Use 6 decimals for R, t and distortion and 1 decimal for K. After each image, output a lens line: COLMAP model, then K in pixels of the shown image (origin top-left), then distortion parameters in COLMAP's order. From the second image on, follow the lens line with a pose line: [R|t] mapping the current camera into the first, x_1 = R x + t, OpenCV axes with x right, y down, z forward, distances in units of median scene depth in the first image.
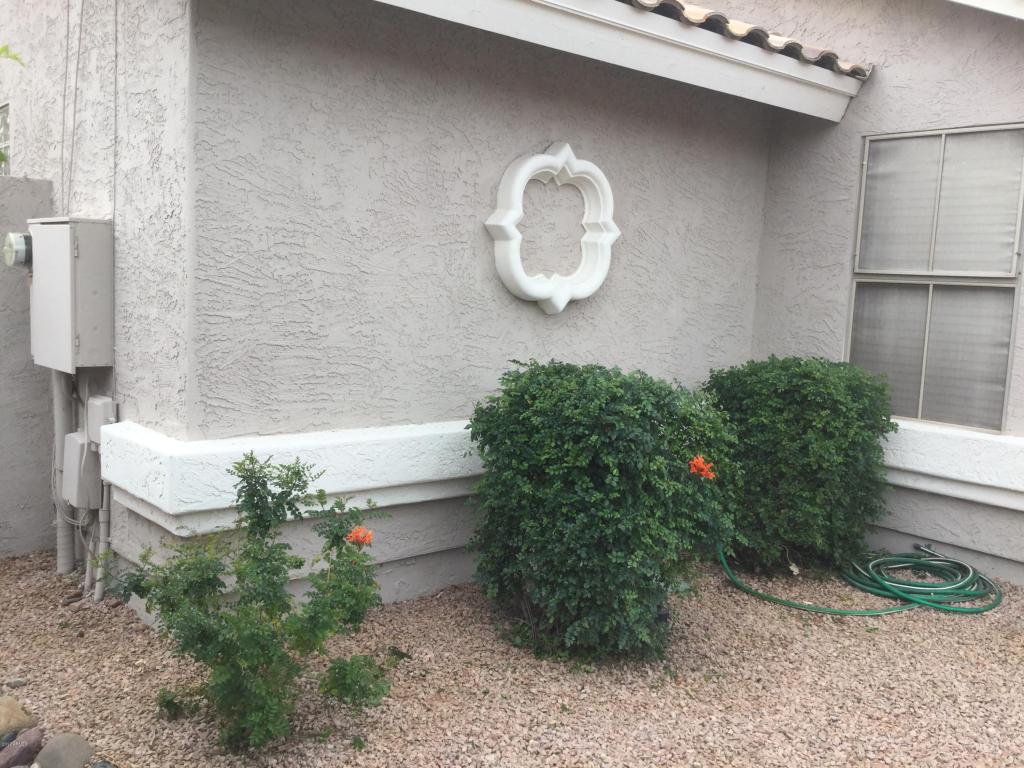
lens RADIAL K [[913.9, 0, 505.0], [0, 913.9, 386.1], [0, 0, 1]] dist [0.137402, -0.283564]
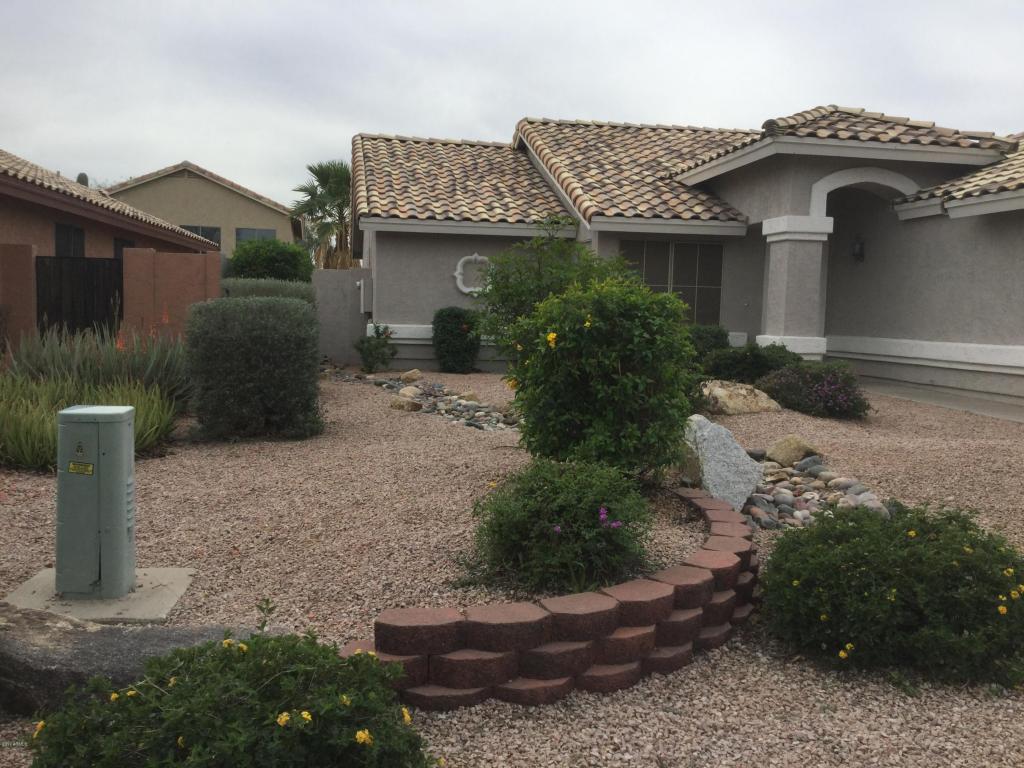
lens RADIAL K [[913.9, 0, 505.0], [0, 913.9, 386.1], [0, 0, 1]] dist [0.137402, -0.283564]
pose [[0.857772, 0.022973, -0.513516, 2.252763], [-0.048712, 0.998138, -0.036715, 0.440841], [0.511716, 0.056508, 0.857294, -2.262884]]
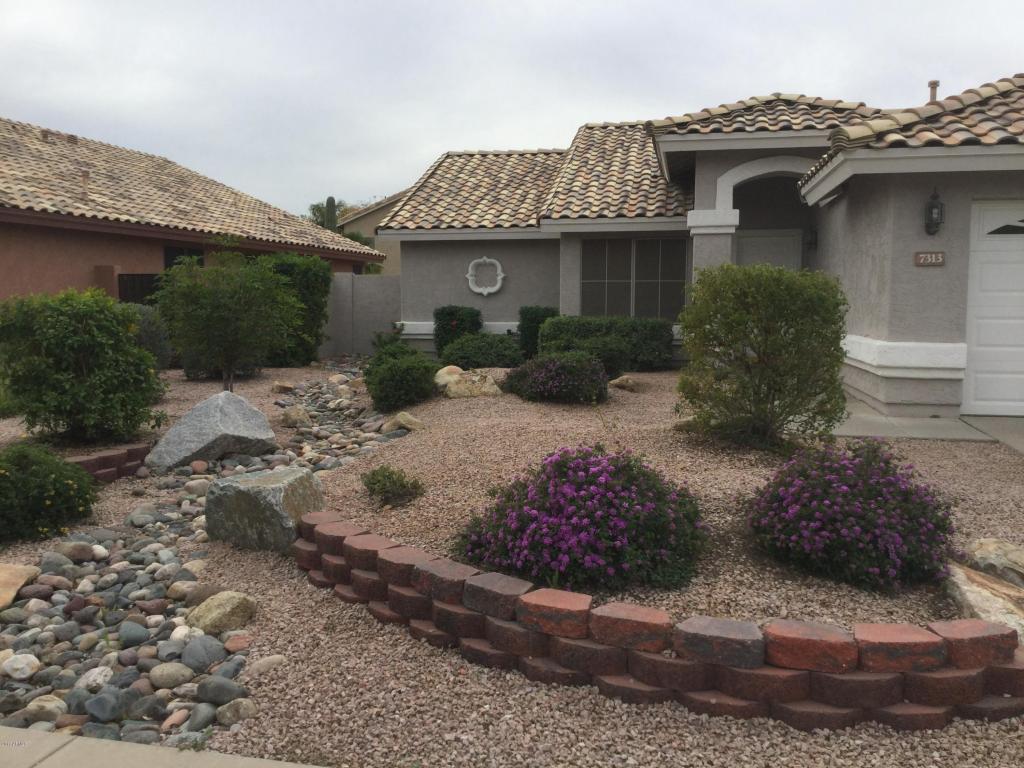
lens RADIAL K [[913.9, 0, 505.0], [0, 913.9, 386.1], [0, 0, 1]] dist [0.137402, -0.283564]
pose [[0.612981, 0.032832, -0.789415, 3.653089], [-0.067699, 0.997644, -0.011076, 0.388341], [0.787192, 0.060232, 0.613759, -1.530858]]
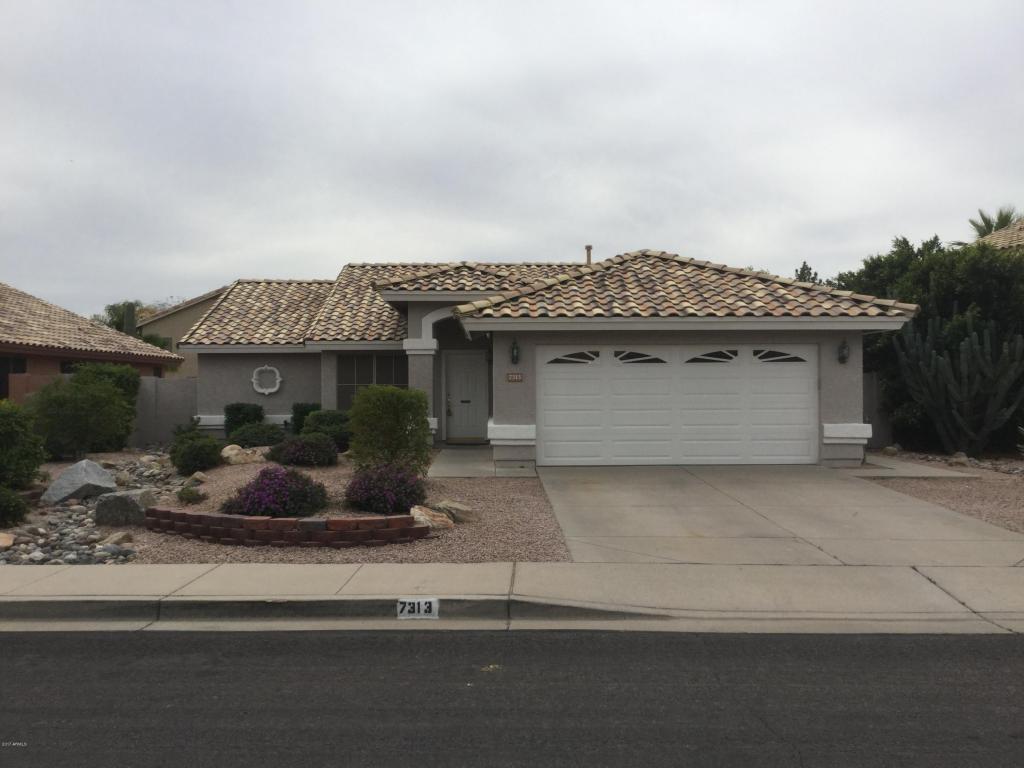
lens RADIAL K [[913.9, 0, 505.0], [0, 913.9, 386.1], [0, 0, 1]] dist [0.137402, -0.283564]
pose [[0.762686, -0.048631, -0.644938, 4.981986], [-0.038915, 0.991912, -0.120814, 0.498287], [0.645597, 0.117241, 0.754625, -2.334225]]
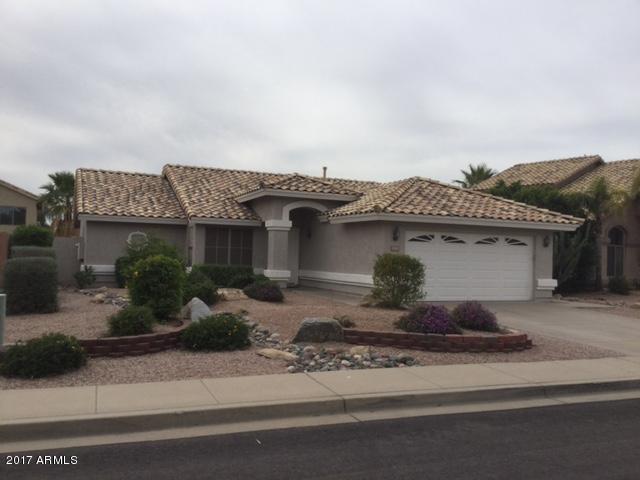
lens RADIAL K [[571.2, 0, 315.6], [0, 571.2, 241.3], [0, 0, 1]] dist [0.137402, -0.283564]
pose [[0.952814, -0.022307, -0.302734, 3.211766], [-0.023199, 0.989029, -0.145892, 0.545370], [0.302667, 0.146031, 0.941843, -3.387704]]
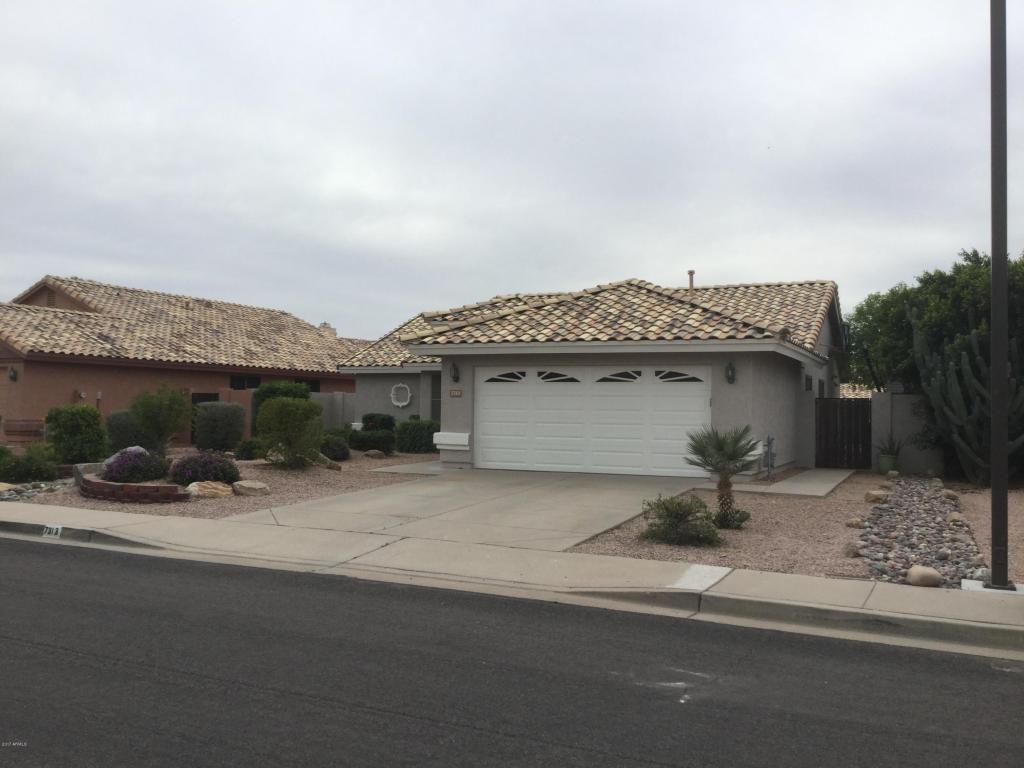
lens RADIAL K [[913.9, 0, 505.0], [0, 913.9, 386.1], [0, 0, 1]] dist [0.137402, -0.283564]
pose [[0.412006, -0.058688, -0.909289, 6.861226], [-0.103173, 0.988501, -0.110549, 0.444883], [0.905321, 0.139361, 0.401213, -1.036954]]
